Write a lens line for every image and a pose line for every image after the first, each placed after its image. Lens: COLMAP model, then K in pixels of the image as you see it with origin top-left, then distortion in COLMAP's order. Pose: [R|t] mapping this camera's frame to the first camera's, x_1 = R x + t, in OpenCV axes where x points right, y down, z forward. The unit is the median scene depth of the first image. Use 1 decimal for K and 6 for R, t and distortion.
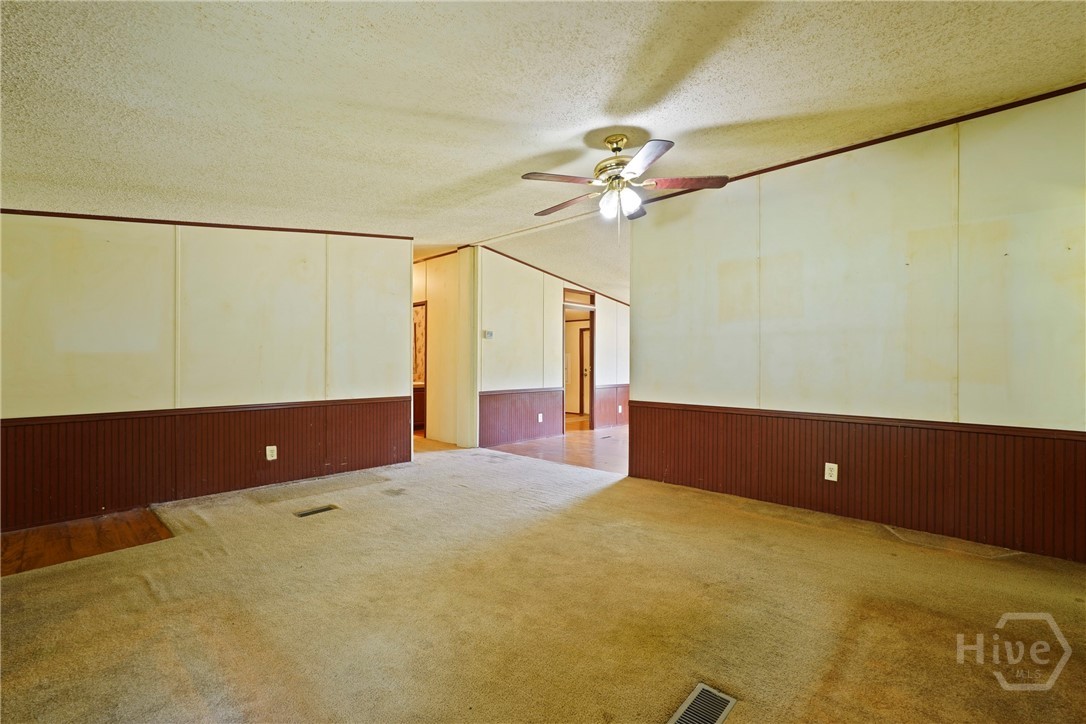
lens RADIAL K [[481.9, 0, 538.8], [0, 481.9, 363.2], [0, 0, 1]] dist [-0.000691, 0.000184]
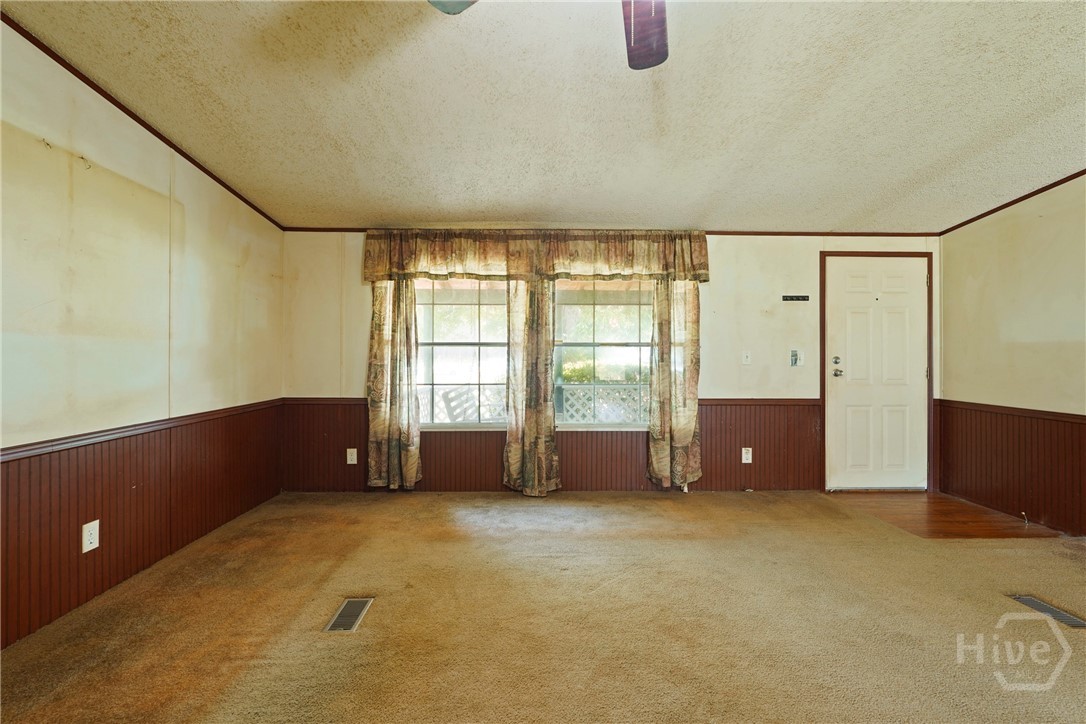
lens RADIAL K [[485.7, 0, 540.5], [0, 485.7, 349.4], [0, 0, 1]] dist [-0.006727, 0.000332]
pose [[-0.702552, -0.005862, -0.711608, 0.362652], [-0.003747, 0.999983, -0.004538, -0.001802], [0.711623, -0.000522, -0.702562, 0.911499]]
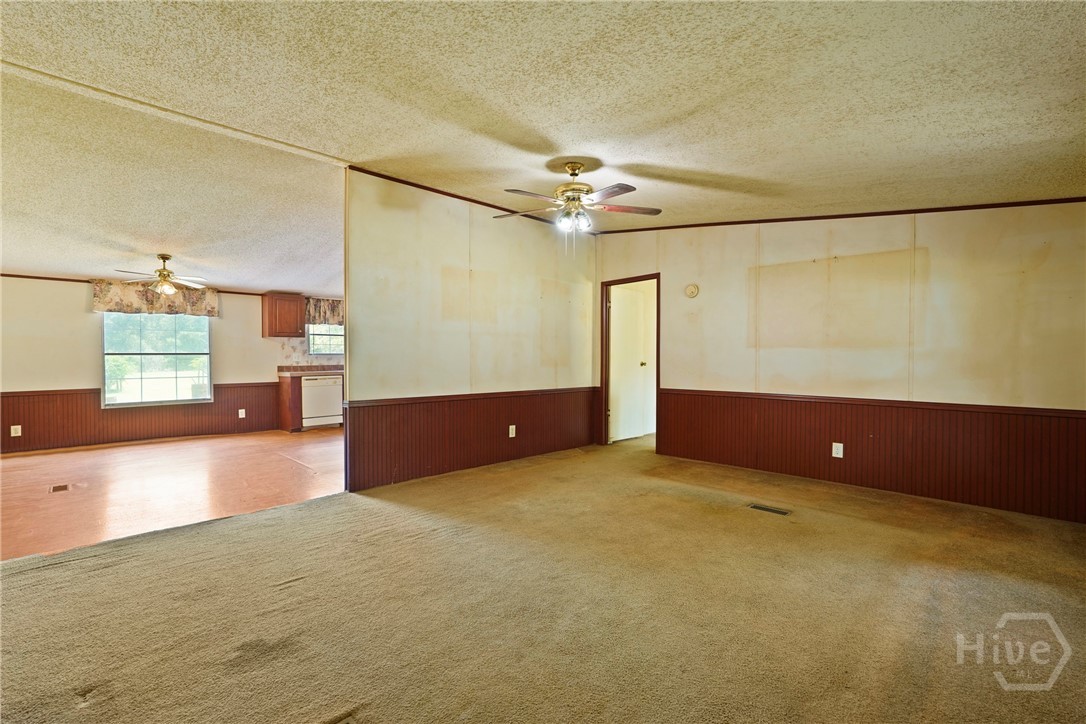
lens RADIAL K [[488.5, 0, 538.0], [0, 488.5, 360.3], [0, 0, 1]] dist [-0.001724, 0.000616]
pose [[0.033320, -0.005425, 0.999430, -0.779628], [0.002644, 0.999982, 0.005340, 0.003510], [-0.999441, 0.002465, 0.033334, 0.787755]]
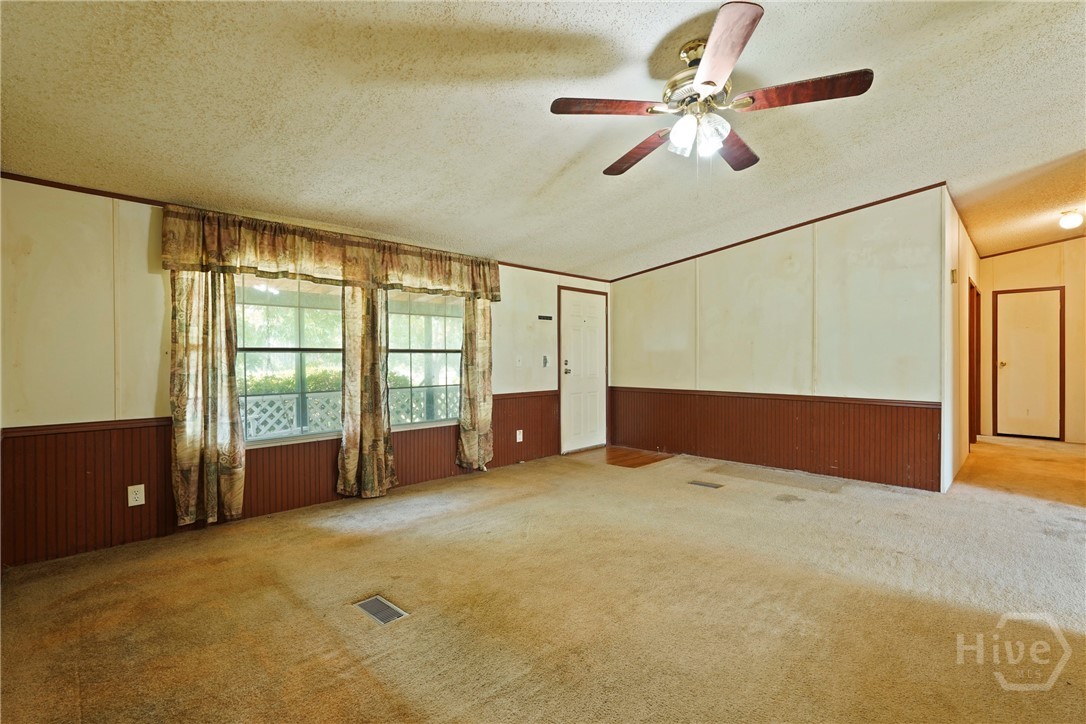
lens RADIAL K [[488.5, 0, 538.0], [0, 488.5, 360.3], [0, 0, 1]] dist [-0.001724, 0.000616]
pose [[-0.023003, 0.004359, -0.999726, 0.679562], [0.002962, 0.999986, 0.004292, 0.000620], [0.999731, -0.002862, -0.023015, 0.584432]]
